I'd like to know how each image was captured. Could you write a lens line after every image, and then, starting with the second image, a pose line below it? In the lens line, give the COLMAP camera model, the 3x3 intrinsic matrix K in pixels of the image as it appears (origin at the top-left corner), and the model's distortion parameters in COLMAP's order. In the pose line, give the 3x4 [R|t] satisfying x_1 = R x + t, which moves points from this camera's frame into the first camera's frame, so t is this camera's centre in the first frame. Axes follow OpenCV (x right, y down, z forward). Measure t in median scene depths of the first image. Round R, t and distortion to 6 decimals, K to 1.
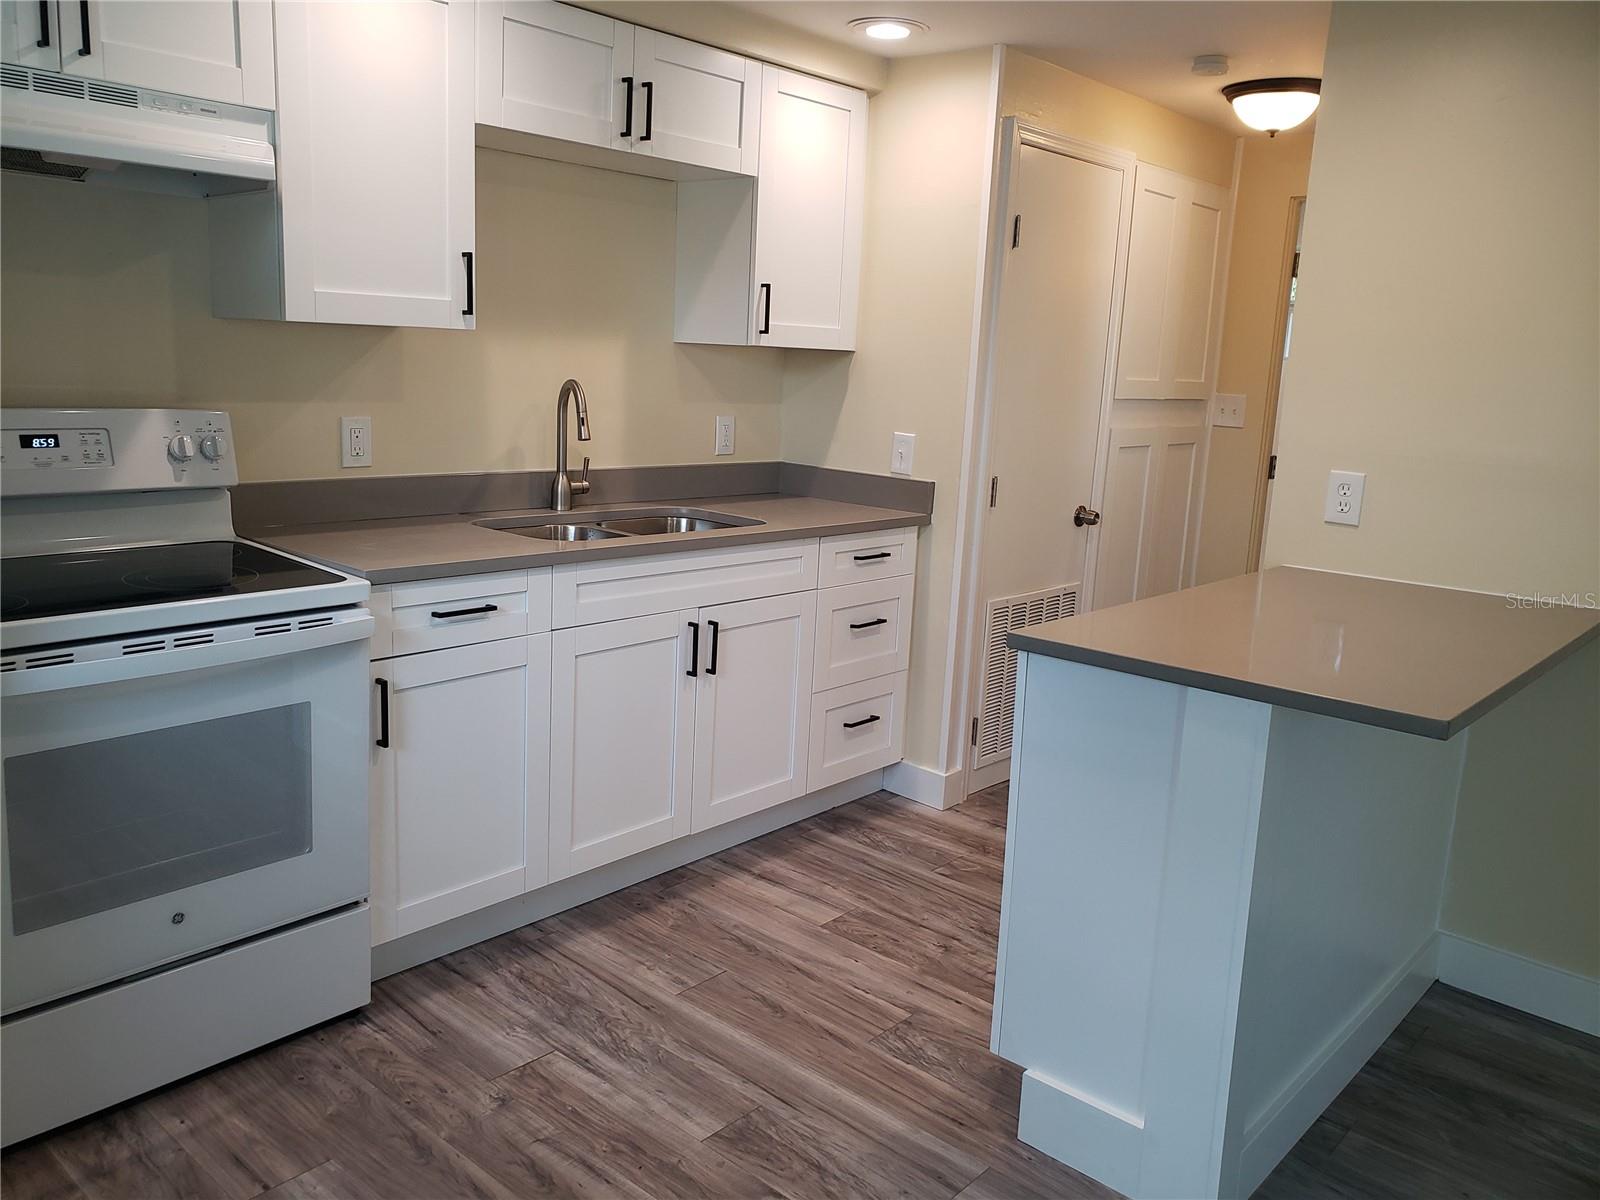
lens RADIAL K [[1251.7, 0, 797.9], [0, 1251.7, 583.6], [0, 0, 1]] dist [0.038814, -0.037642]
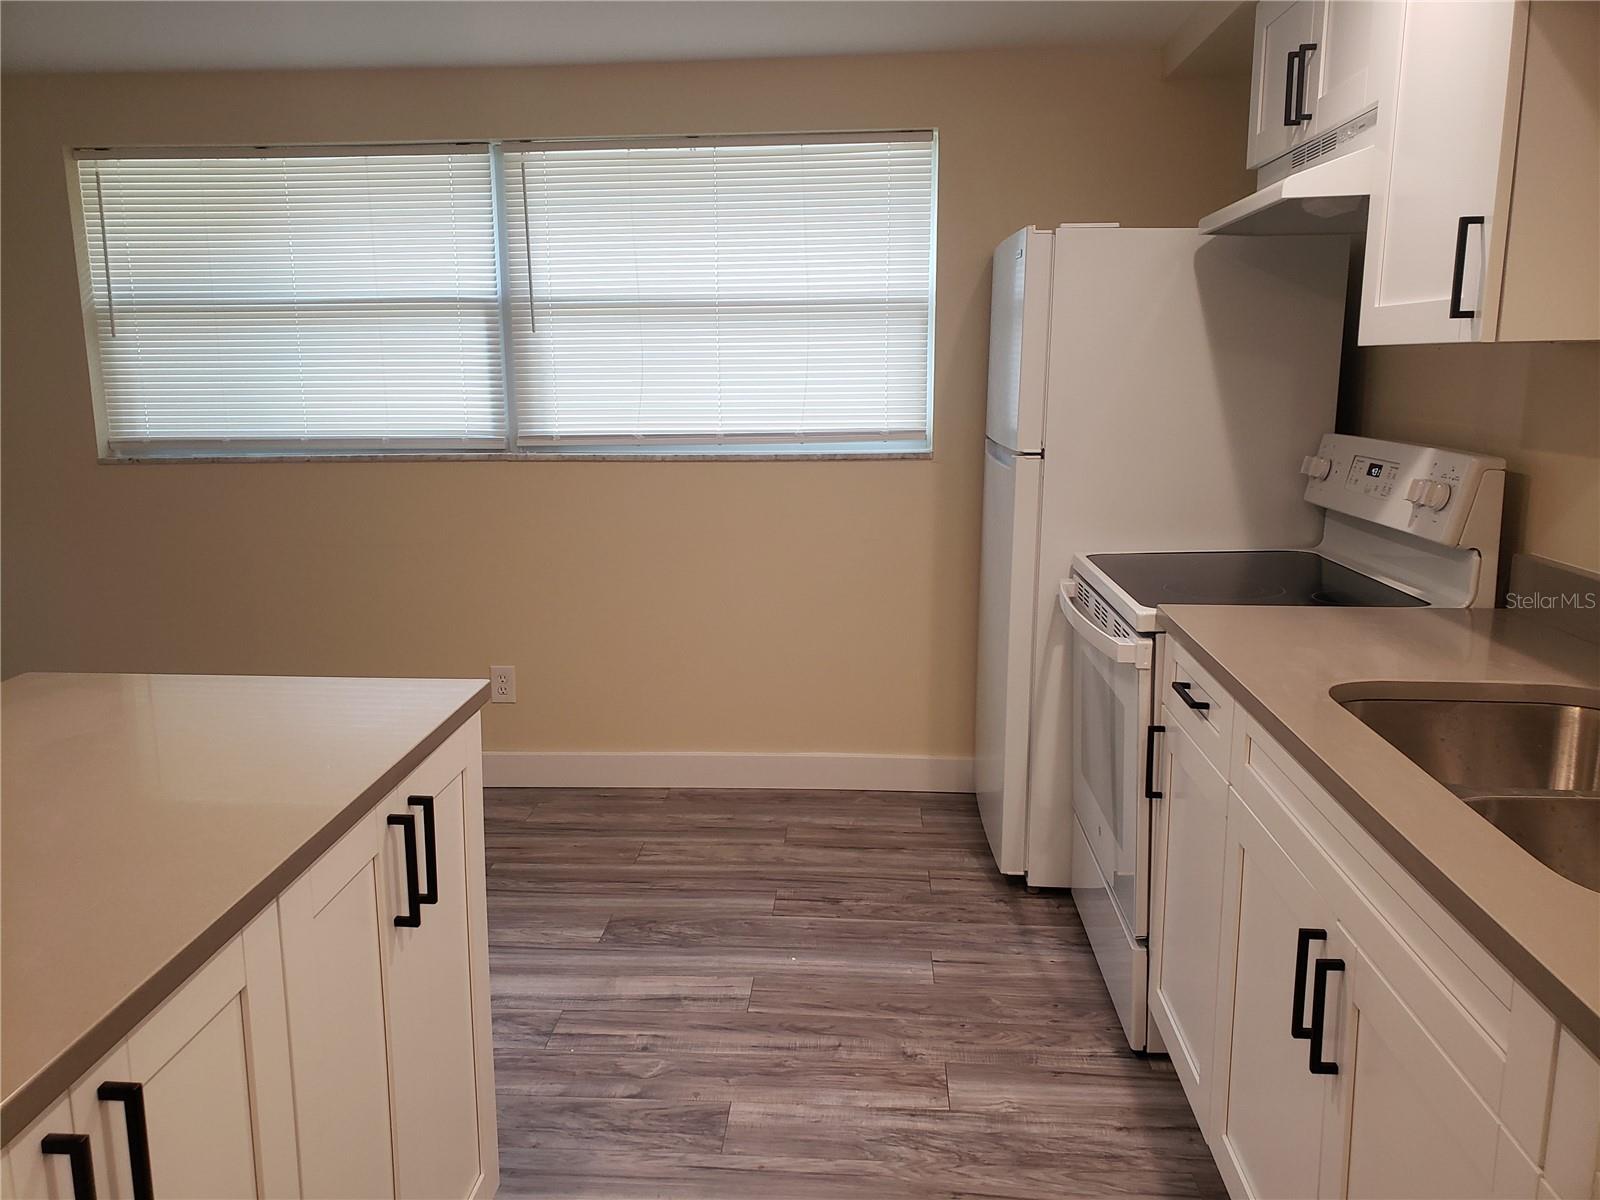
lens RADIAL K [[1251.7, 0, 777.2], [0, 1251.7, 592.2], [0, 0, 1]] dist [0.038814, -0.037642]
pose [[-0.796855, 0.070619, -0.600030, 0.431626], [-0.140468, 0.944275, 0.297680, -0.247665], [0.587615, 0.321493, -0.742530, 1.442428]]
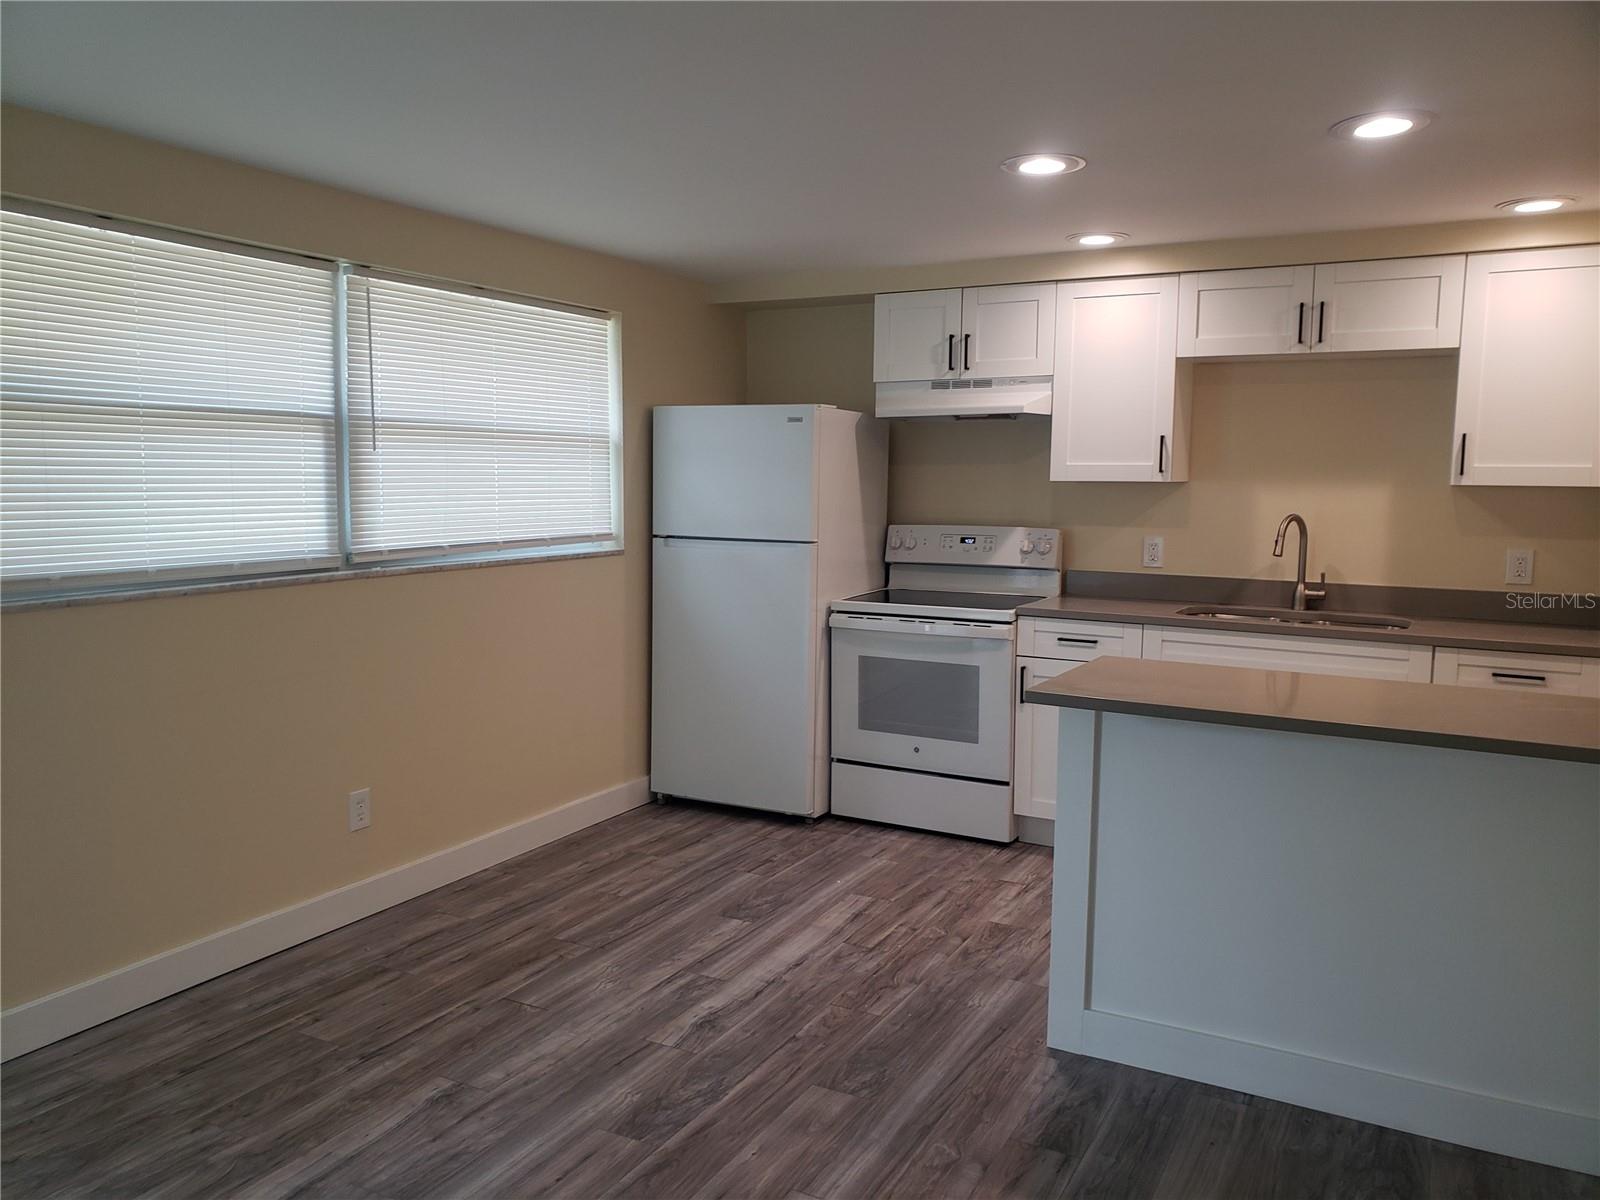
lens RADIAL K [[1251.7, 0, 778.4], [0, 1251.7, 613.2], [0, 0, 1]] dist [0.038814, -0.037642]
pose [[0.225231, 0.062741, -0.972283, 1.354511], [-0.180287, 0.983375, 0.021693, 0.022464], [0.957480, 0.170404, 0.232798, 0.190003]]
